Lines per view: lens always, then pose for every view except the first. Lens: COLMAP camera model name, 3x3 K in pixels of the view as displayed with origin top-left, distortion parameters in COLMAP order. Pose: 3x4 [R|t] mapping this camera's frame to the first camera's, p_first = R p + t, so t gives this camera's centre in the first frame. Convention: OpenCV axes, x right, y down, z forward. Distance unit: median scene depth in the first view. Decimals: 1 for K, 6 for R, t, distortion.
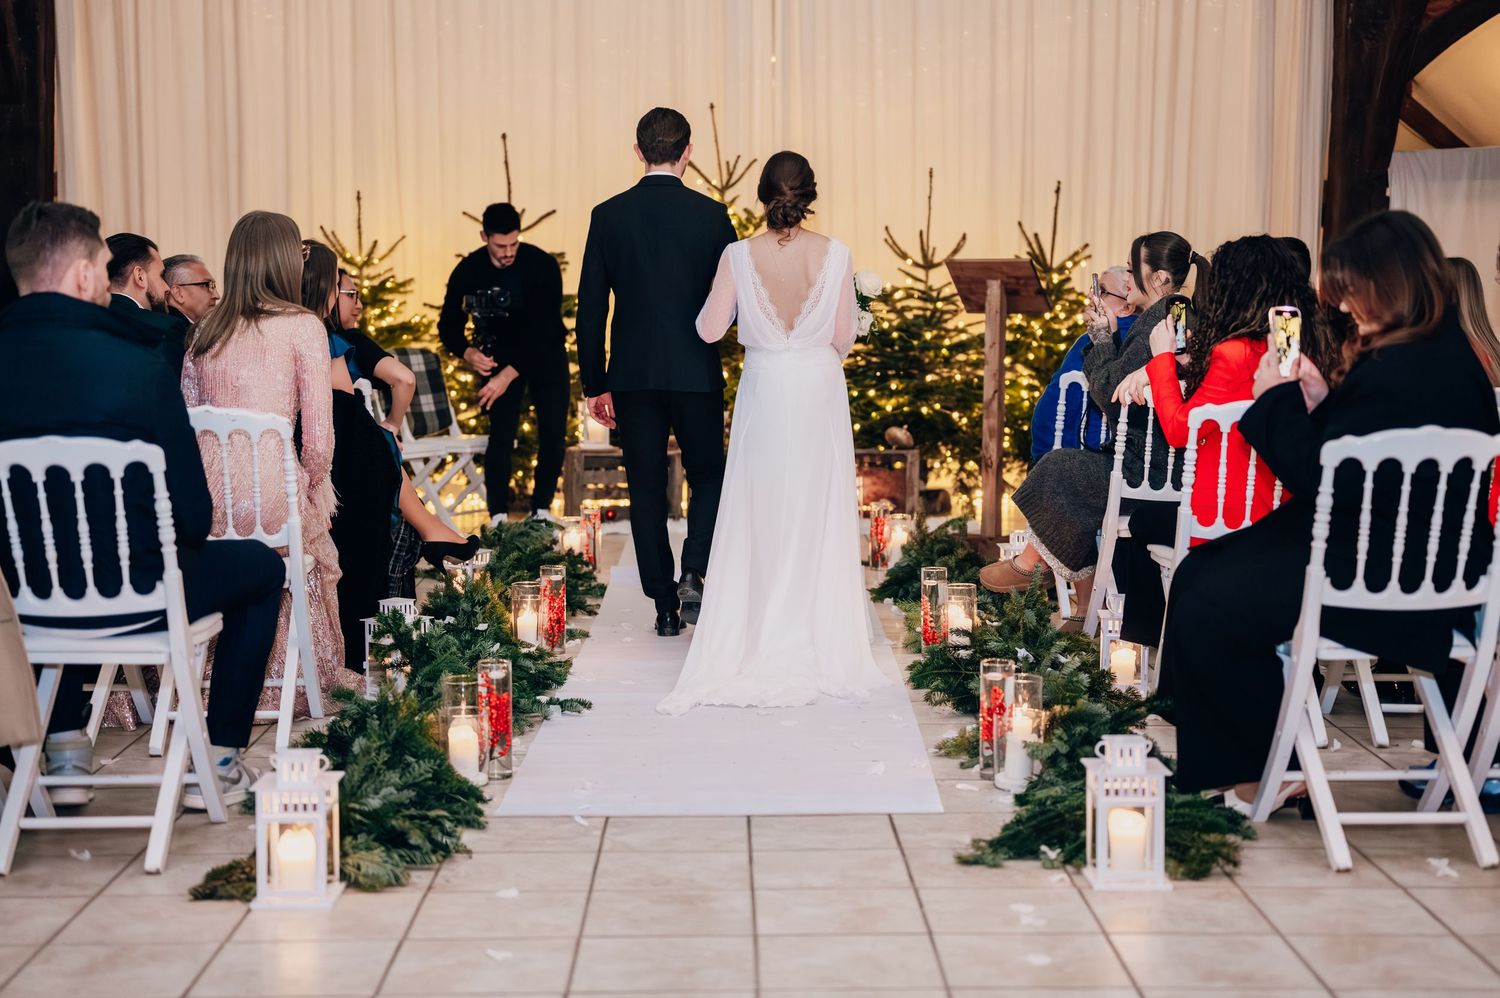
lens RADIAL K [[2197.5, 0, 750.0], [0, 2197.5, 499.0], [0, 0, 1]] dist [0.103652, -0.167539]
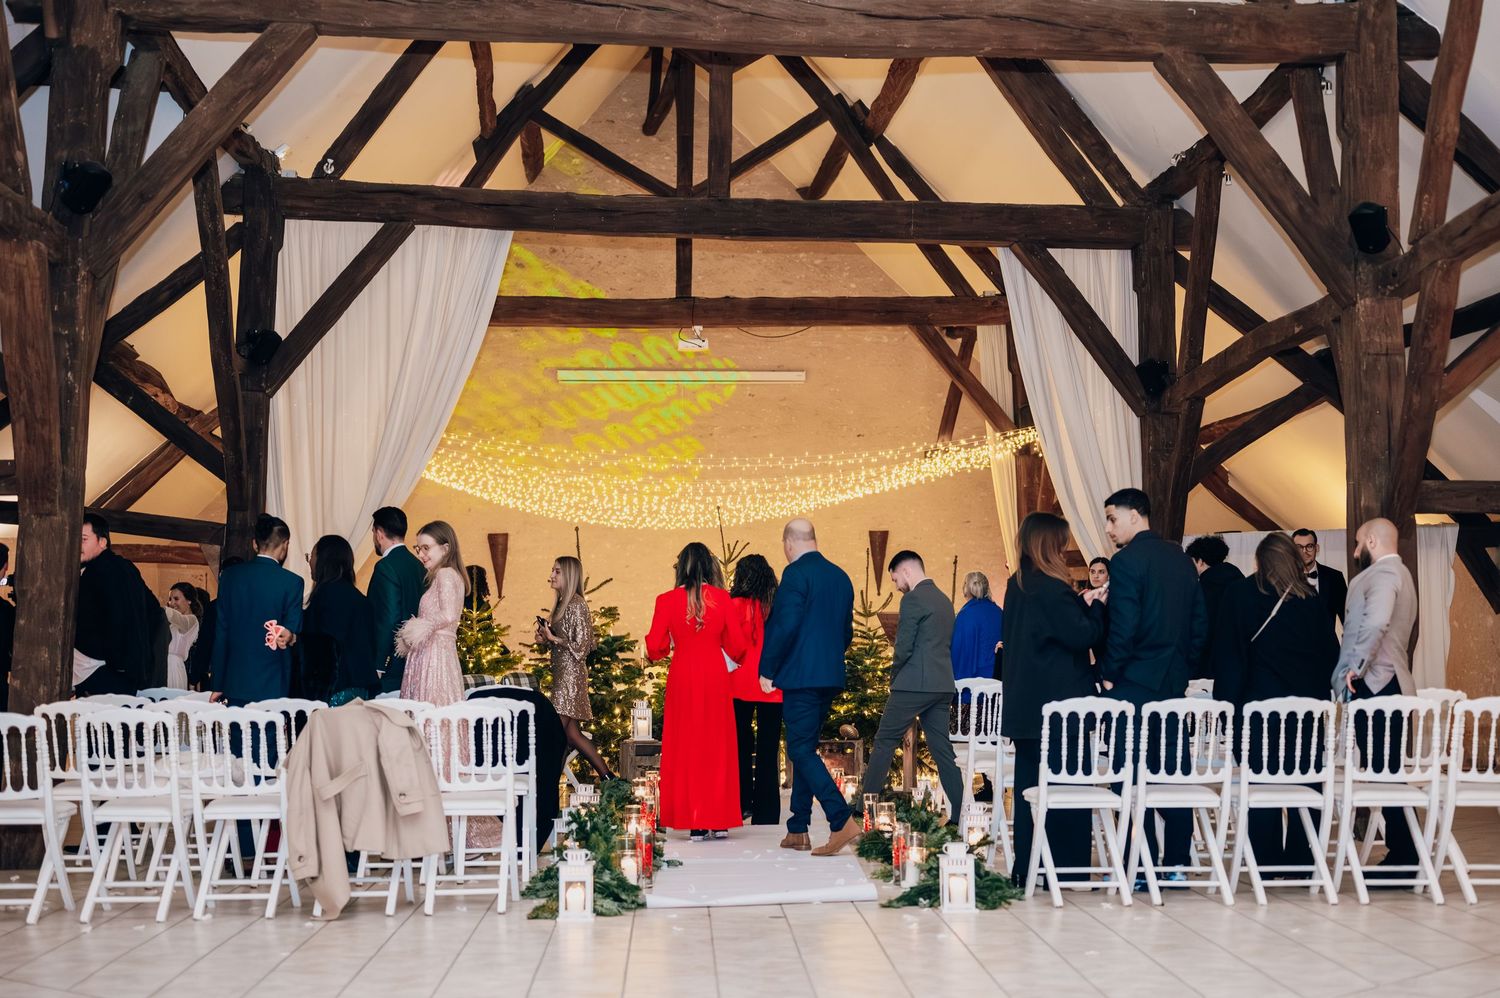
lens RADIAL K [[2197.5, 0, 750.0], [0, 2197.5, 499.0], [0, 0, 1]] dist [0.103652, -0.167539]
pose [[0.999702, -0.005073, 0.023891, -0.037064], [0.008638, 0.988406, -0.151590, 0.046195], [-0.022845, 0.151751, 0.988155, -0.537381]]
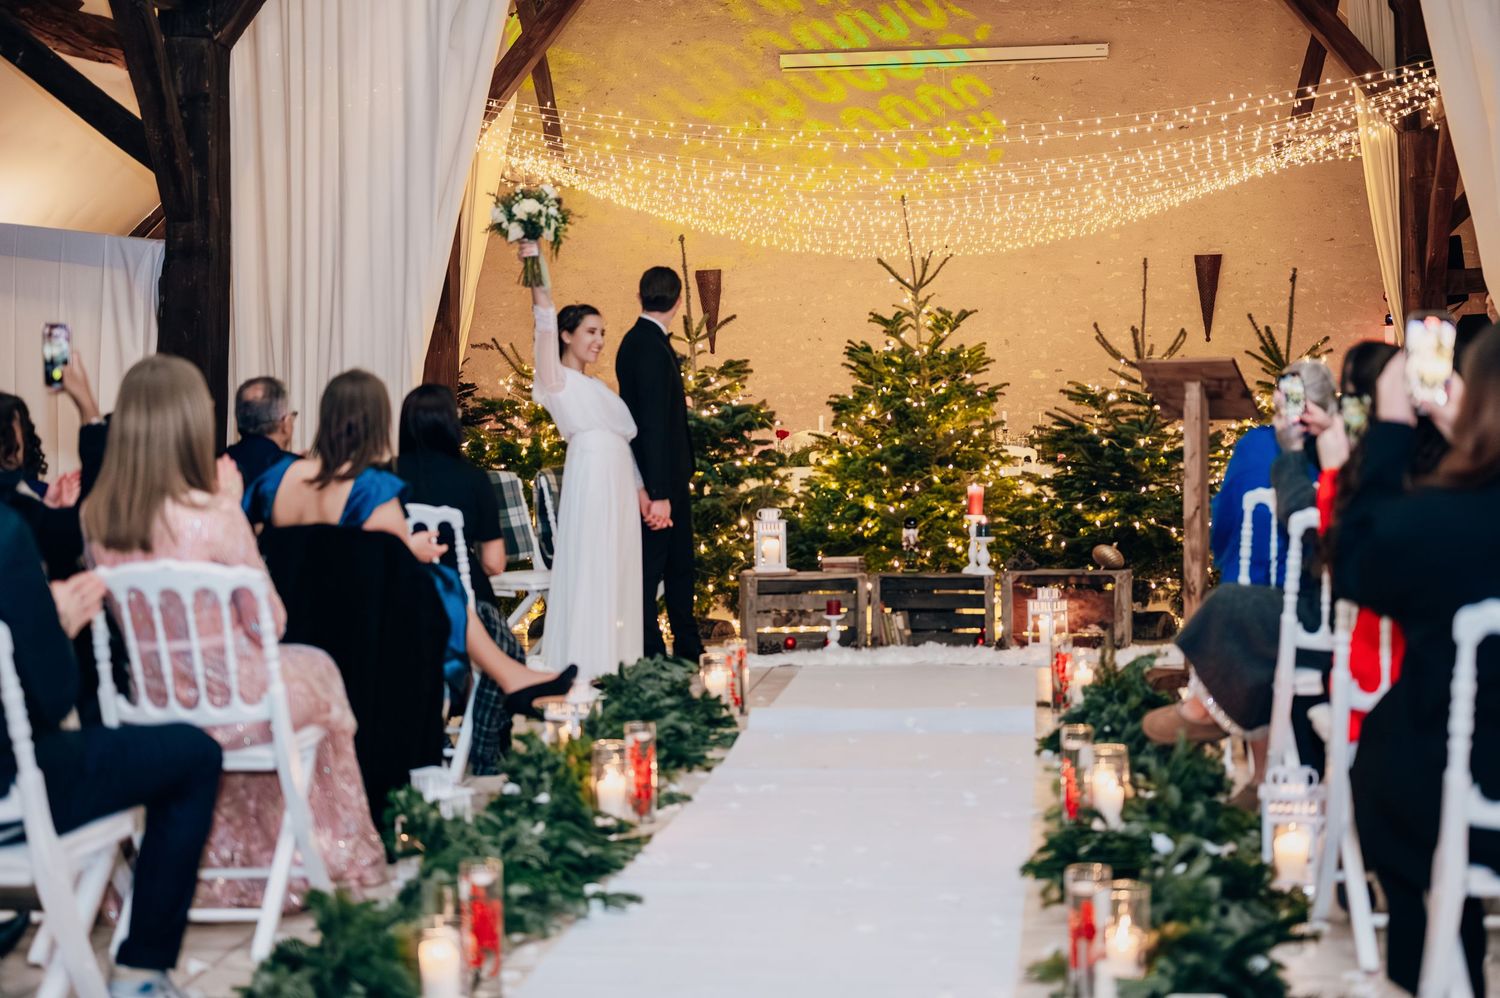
lens RADIAL K [[2197.5, 0, 750.0], [0, 2197.5, 499.0], [0, 0, 1]] dist [0.103652, -0.167539]
pose [[0.989802, -0.013095, -0.141845, 0.058251], [0.006944, 0.999017, -0.043773, -0.014731], [0.142279, 0.042342, 0.988921, 0.098103]]
